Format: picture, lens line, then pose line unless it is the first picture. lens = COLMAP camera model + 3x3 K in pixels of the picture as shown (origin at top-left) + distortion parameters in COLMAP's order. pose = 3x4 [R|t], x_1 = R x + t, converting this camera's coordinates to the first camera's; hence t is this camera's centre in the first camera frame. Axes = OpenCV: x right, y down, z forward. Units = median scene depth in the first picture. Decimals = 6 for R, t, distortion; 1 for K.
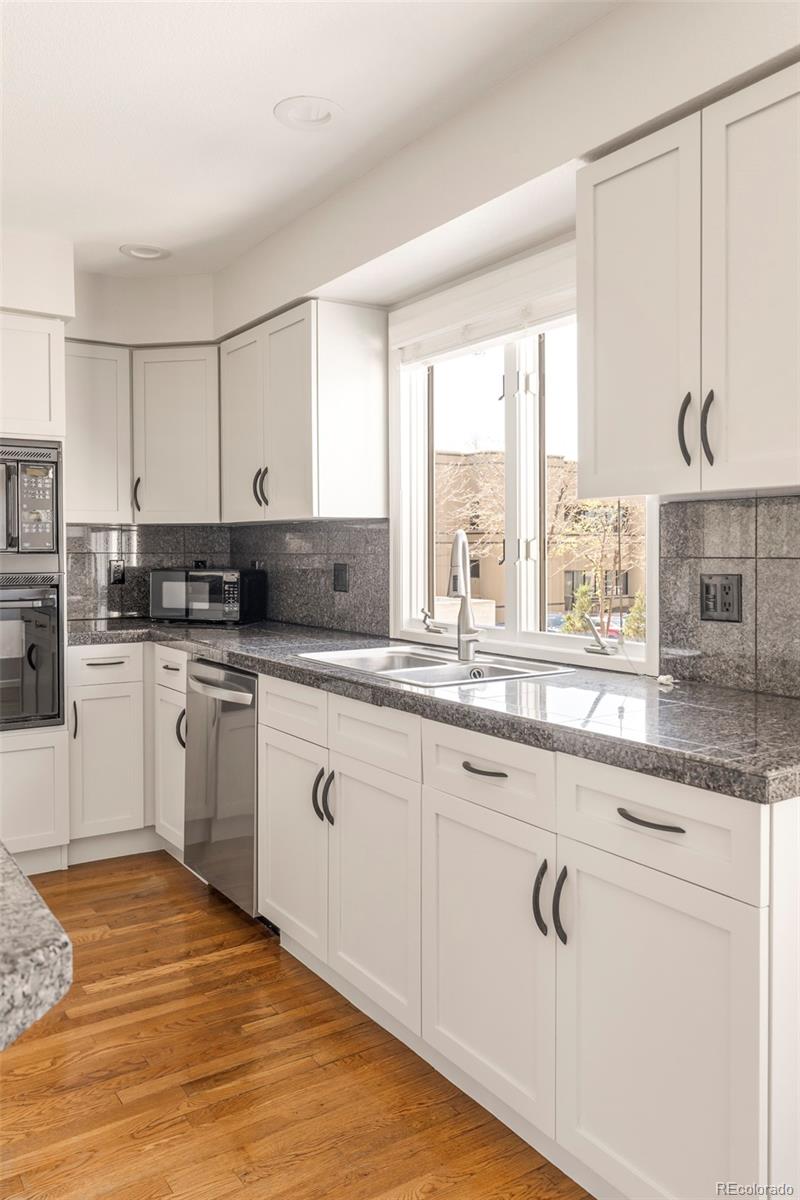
lens RADIAL K [[918.5, 0, 404.2], [0, 918.5, 567.3], [0, 0, 1]] dist [0.001502, 0.006565]
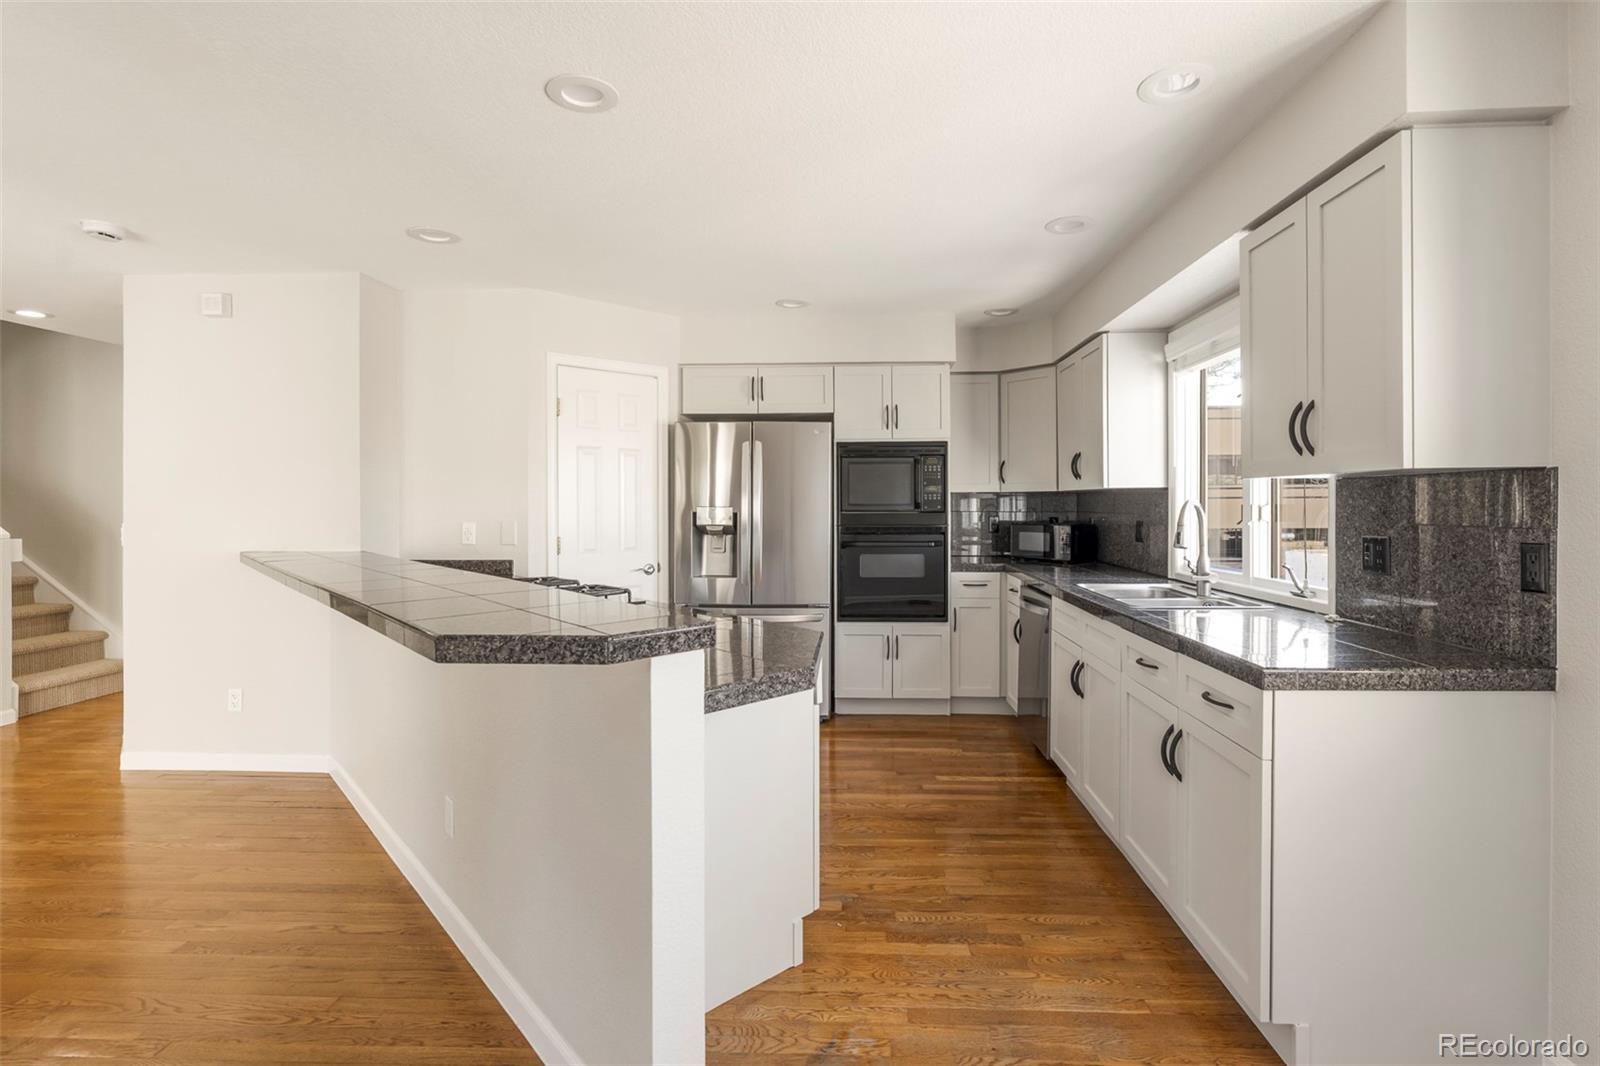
lens RADIAL K [[751.0, 0, 826.4], [0, 751.0, 512.0], [0, 0, 1]] dist [0.000664, -0.000138]
pose [[0.814139, 0.005475, -0.580644, 0.225621], [-0.010164, 0.999937, -0.004822, -0.008595], [0.580581, 0.009827, 0.814143, -0.181038]]
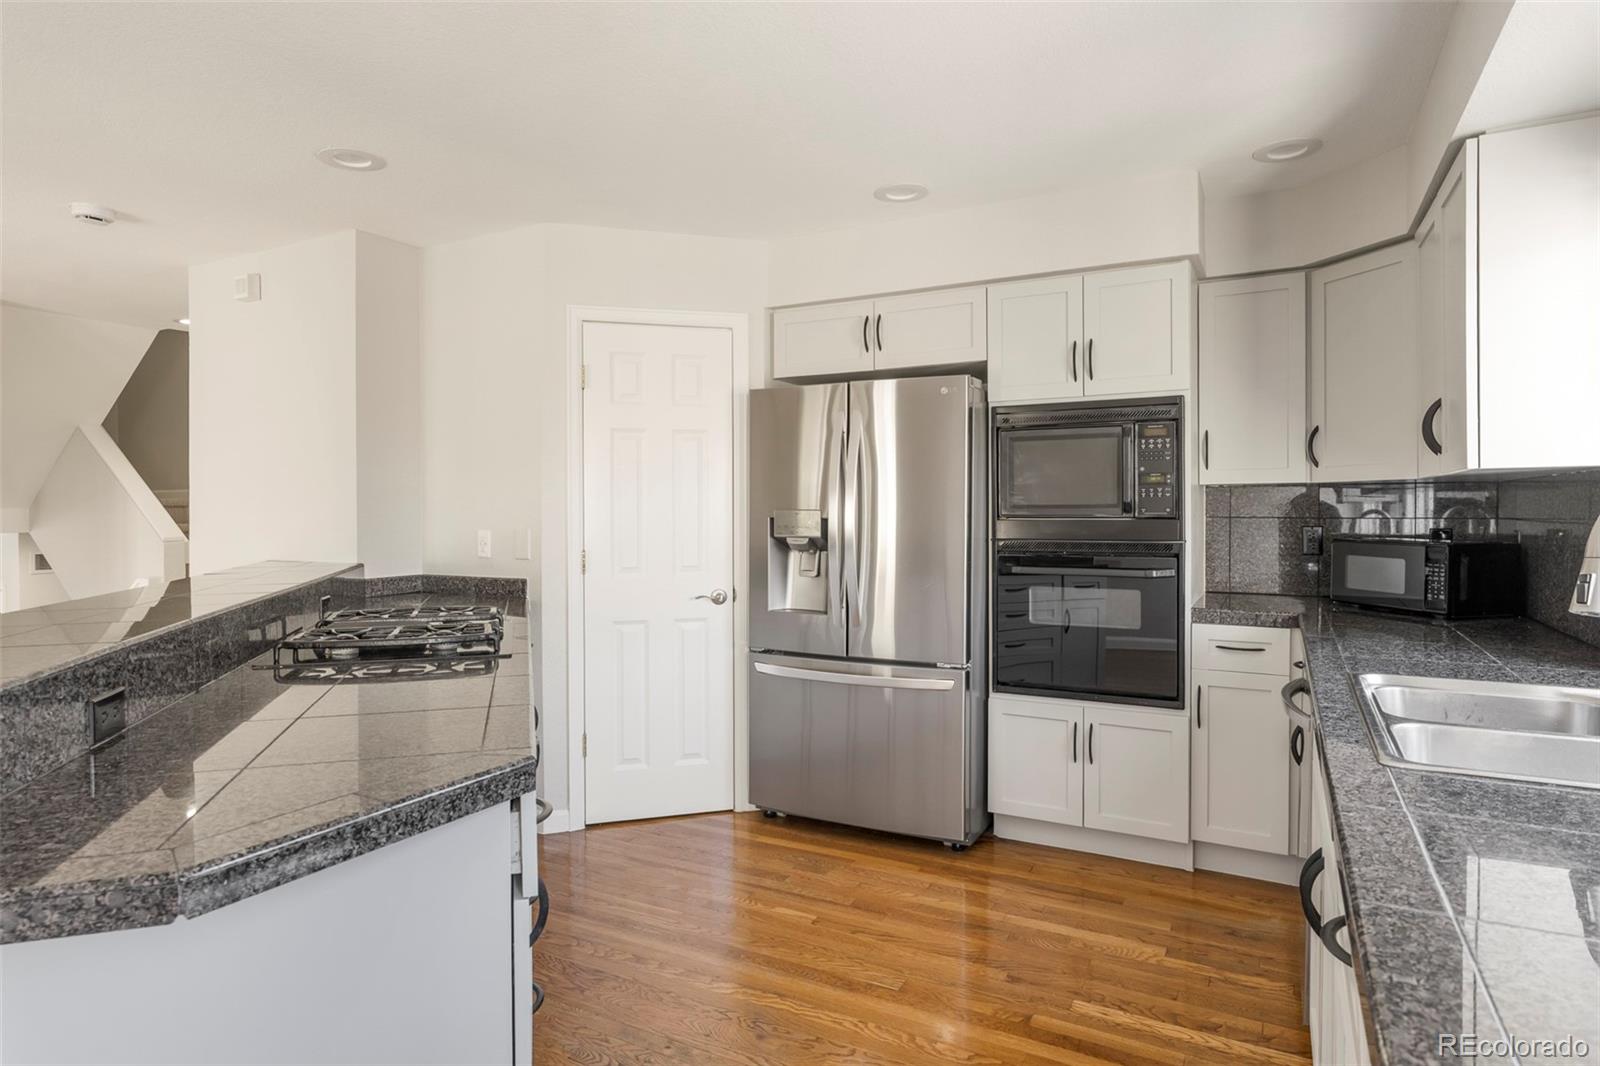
lens RADIAL K [[885.8, 0, 796.5], [0, 885.8, 519.8], [0, 0, 1]] dist [-0.002207, 0.000284]
pose [[0.468417, 0.010165, -0.883449, 0.239175], [-0.013671, 0.999897, 0.004256, -0.014750], [0.883402, 0.010084, 0.468508, 0.285000]]
